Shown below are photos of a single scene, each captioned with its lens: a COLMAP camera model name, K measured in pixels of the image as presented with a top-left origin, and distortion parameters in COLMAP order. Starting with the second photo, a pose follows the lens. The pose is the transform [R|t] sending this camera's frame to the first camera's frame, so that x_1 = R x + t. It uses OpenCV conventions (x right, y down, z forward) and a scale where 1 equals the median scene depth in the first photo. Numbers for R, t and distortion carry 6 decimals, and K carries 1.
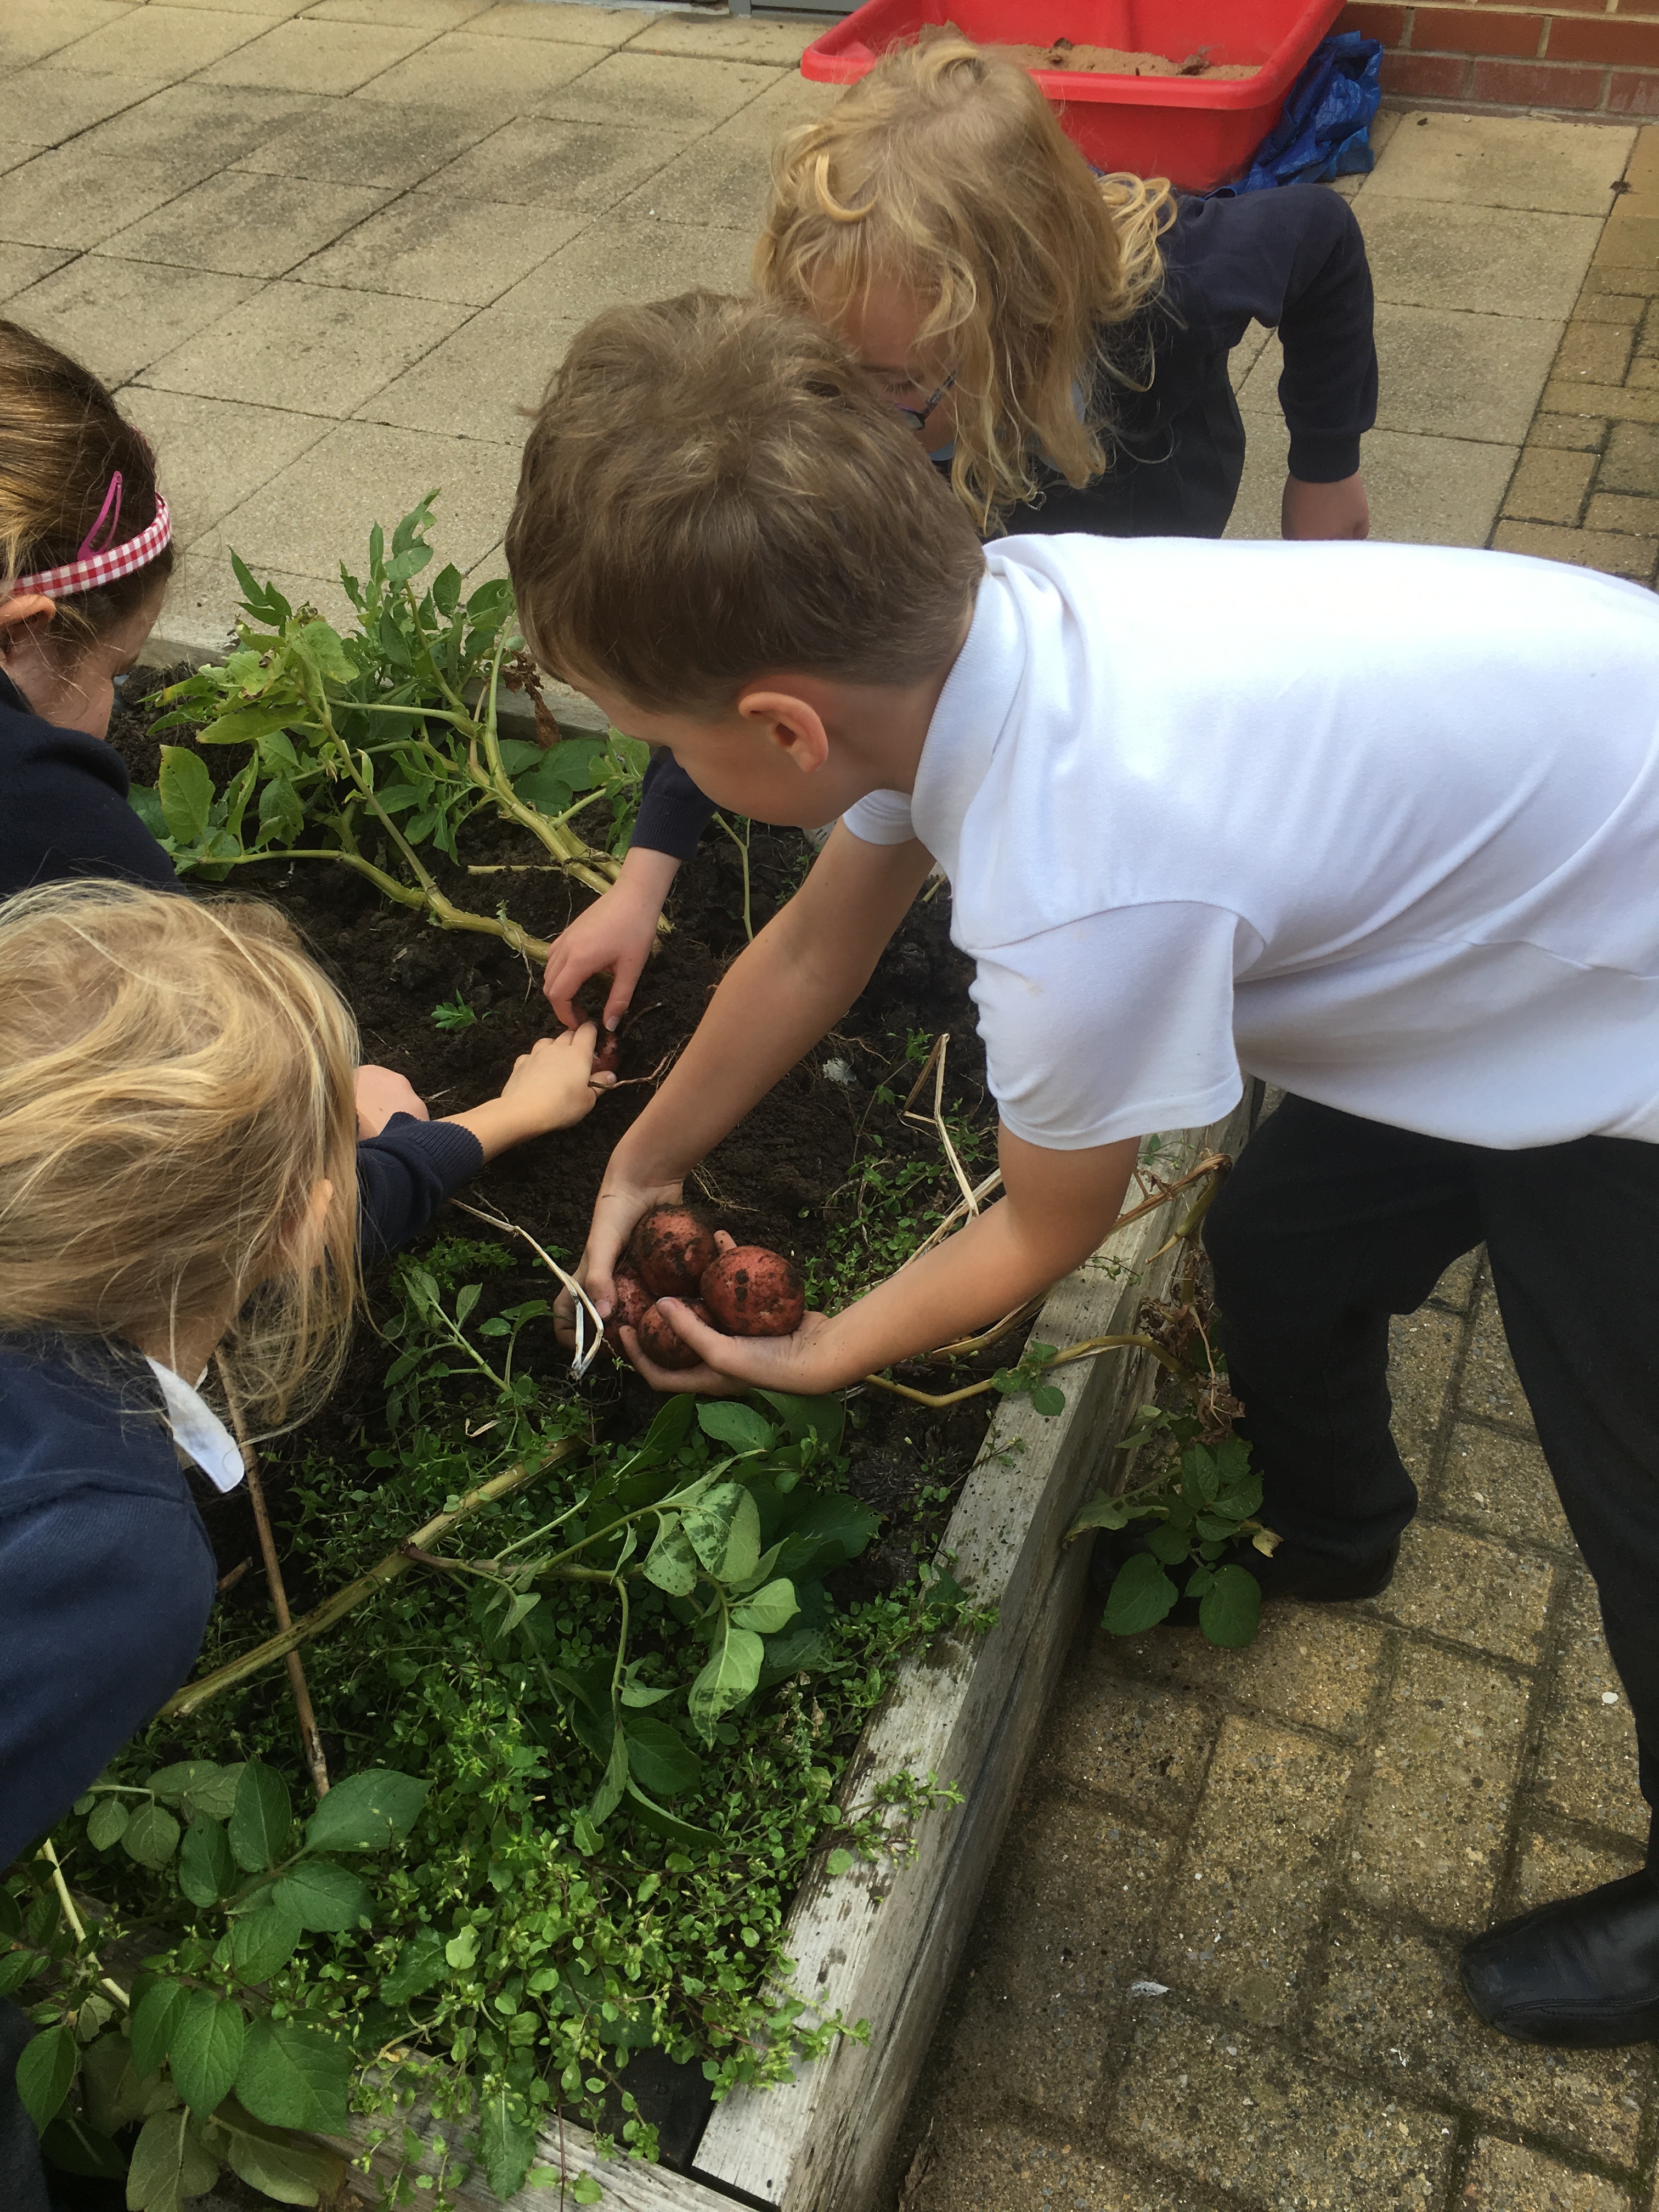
lens RADIAL K [[1867.7, 0, 833.6], [0, 1867.7, 1107.2], [0, 0, 1]] dist [0.057032, -0.074210]
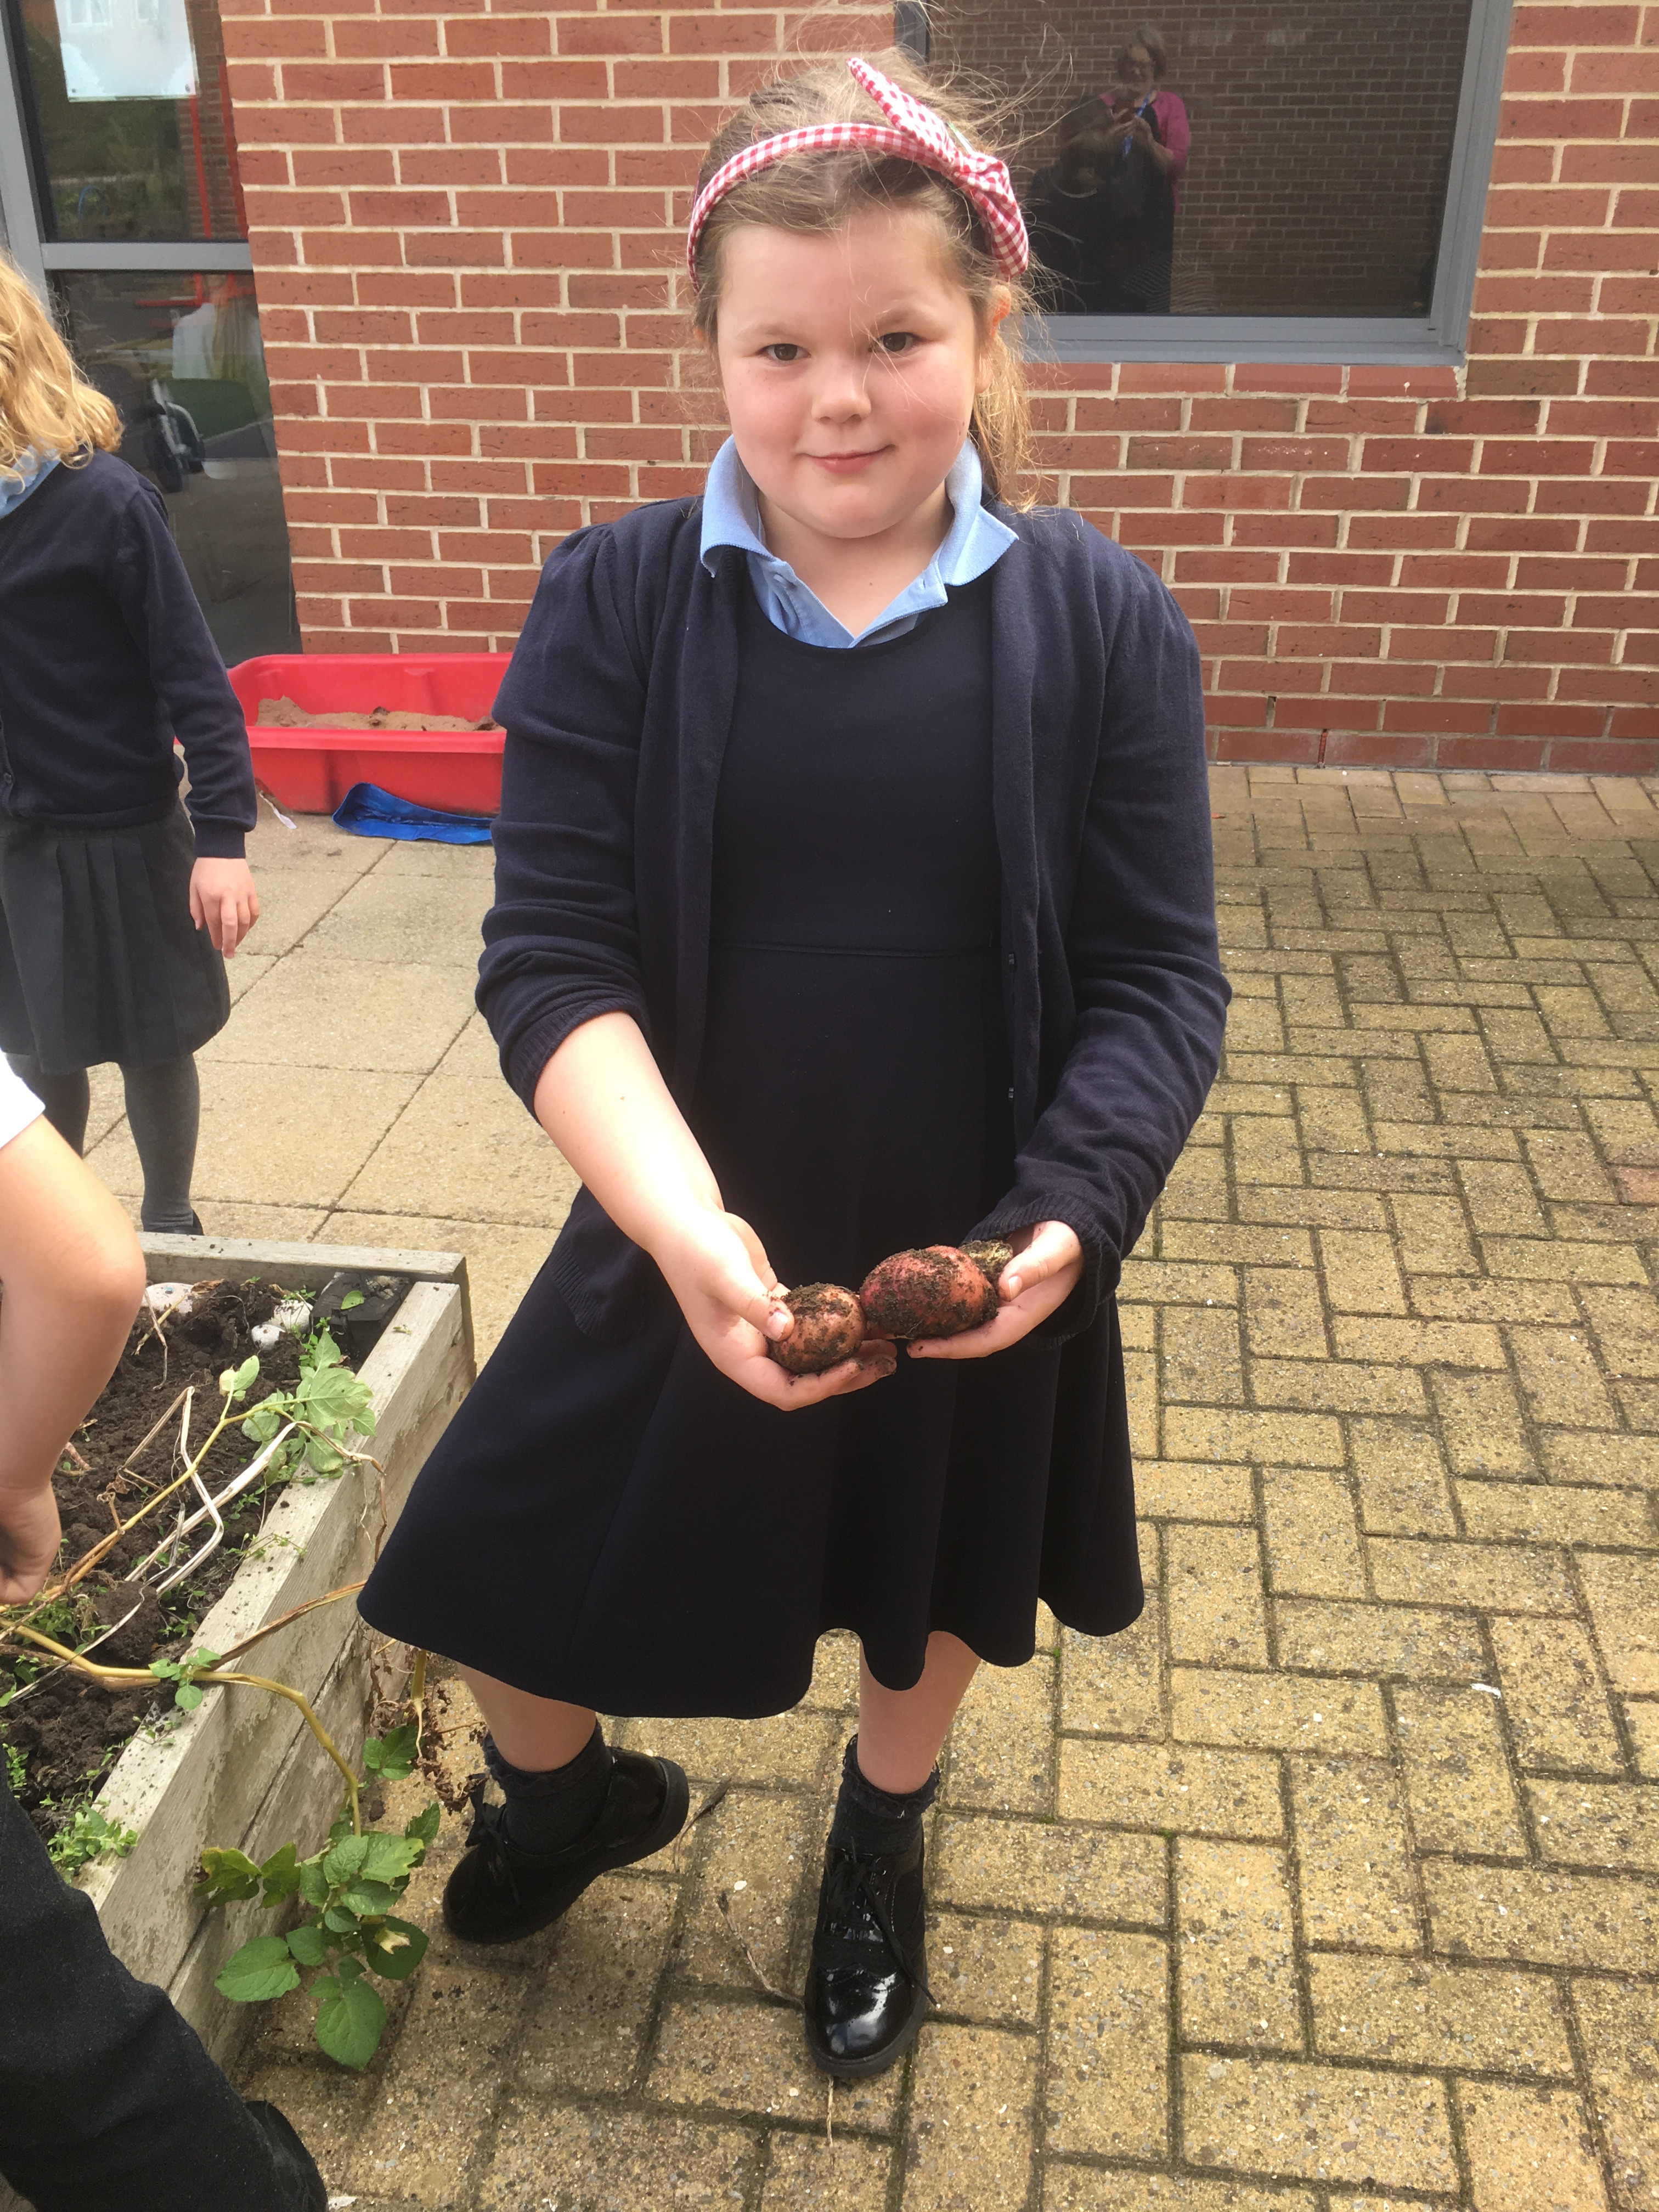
lens RADIAL K [[1867.7, 0, 829.6], [0, 1867.7, 1098.1], [0, 0, 1]] dist [0.057032, -0.074210]
pose [[0.964565, -0.084288, 0.250021, 0.218363], [0.156398, 0.945830, -0.284509, 0.198915], [-0.212497, 0.313530, 0.925497, -0.332188]]
